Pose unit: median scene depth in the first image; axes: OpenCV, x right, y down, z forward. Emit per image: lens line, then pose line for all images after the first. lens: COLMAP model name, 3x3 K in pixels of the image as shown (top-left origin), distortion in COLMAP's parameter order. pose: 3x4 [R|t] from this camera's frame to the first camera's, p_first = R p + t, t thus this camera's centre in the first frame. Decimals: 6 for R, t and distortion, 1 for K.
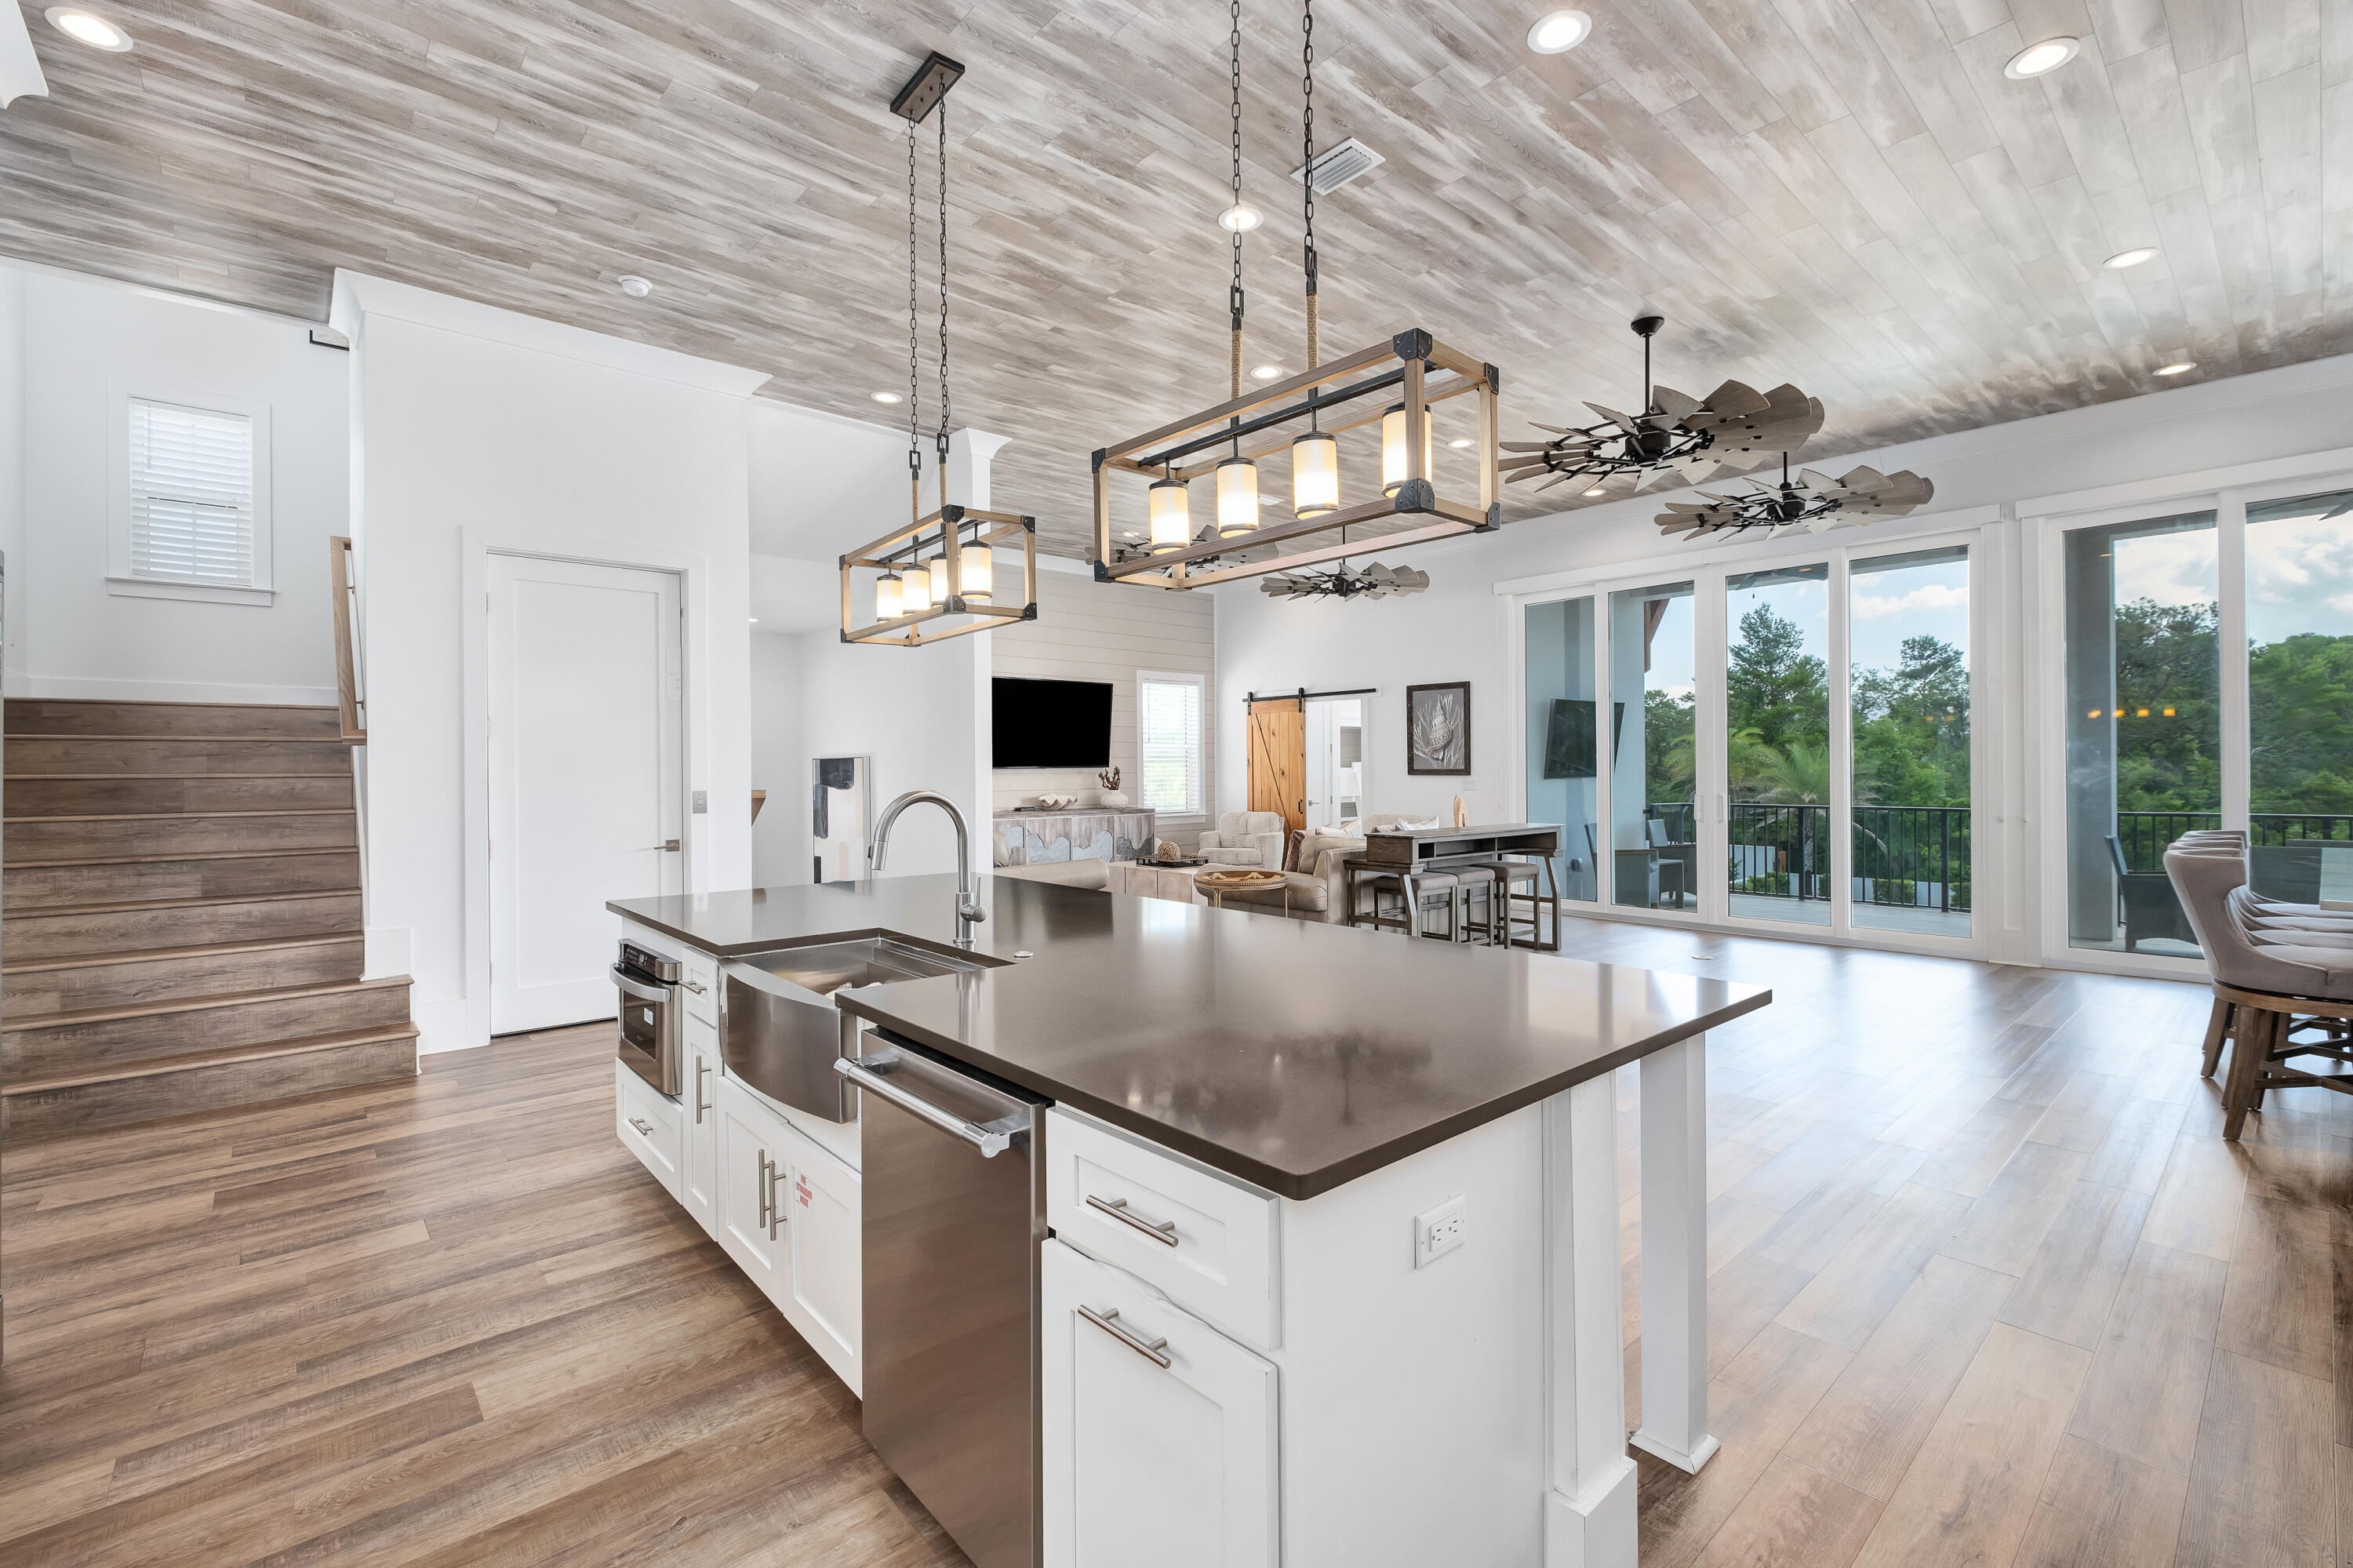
lens RADIAL K [[1030.0, 0, 1178.7], [0, 1030.0, 781.4], [0, 0, 1]] dist [0.002012, -0.001080]
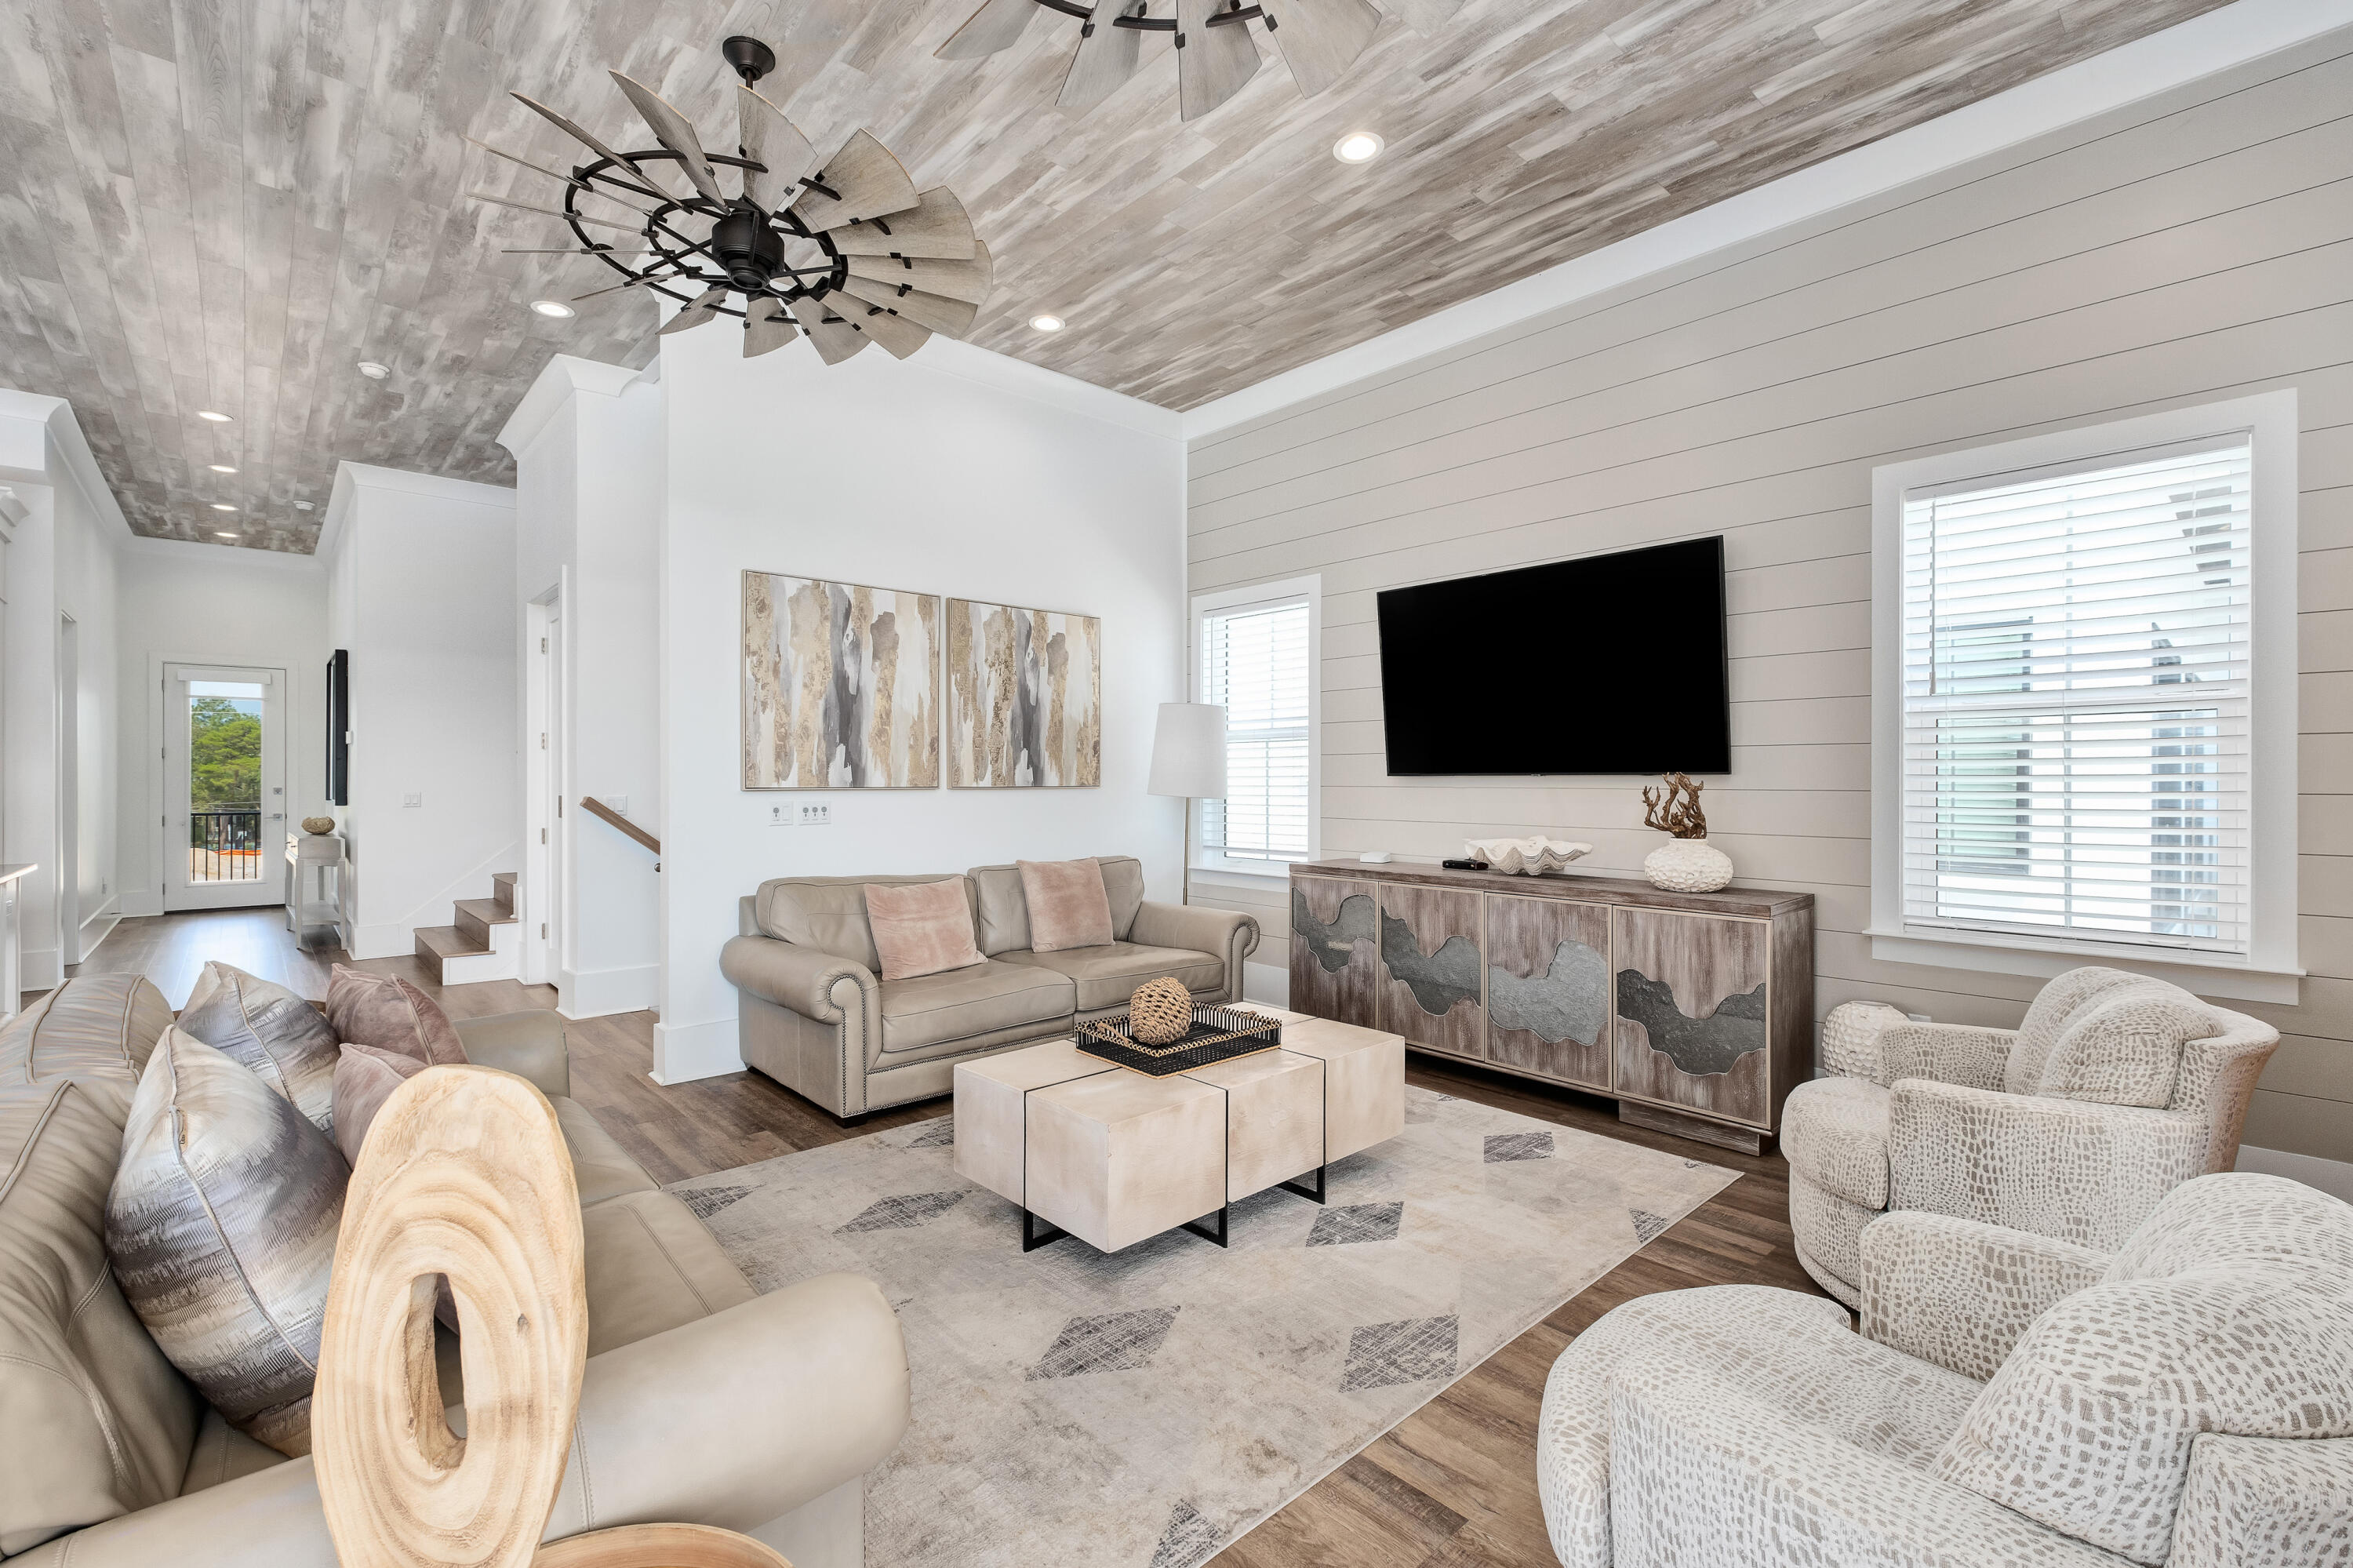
lens RADIAL K [[1030.0, 0, 1175.8], [0, 1030.0, 788.1], [0, 0, 1]] dist [0.002012, -0.001080]
pose [[0.008173, 0.015261, -0.999850, 0.315724], [-0.016389, 0.999751, 0.015126, -0.012721], [0.999832, 0.016263, 0.008421, 0.893620]]
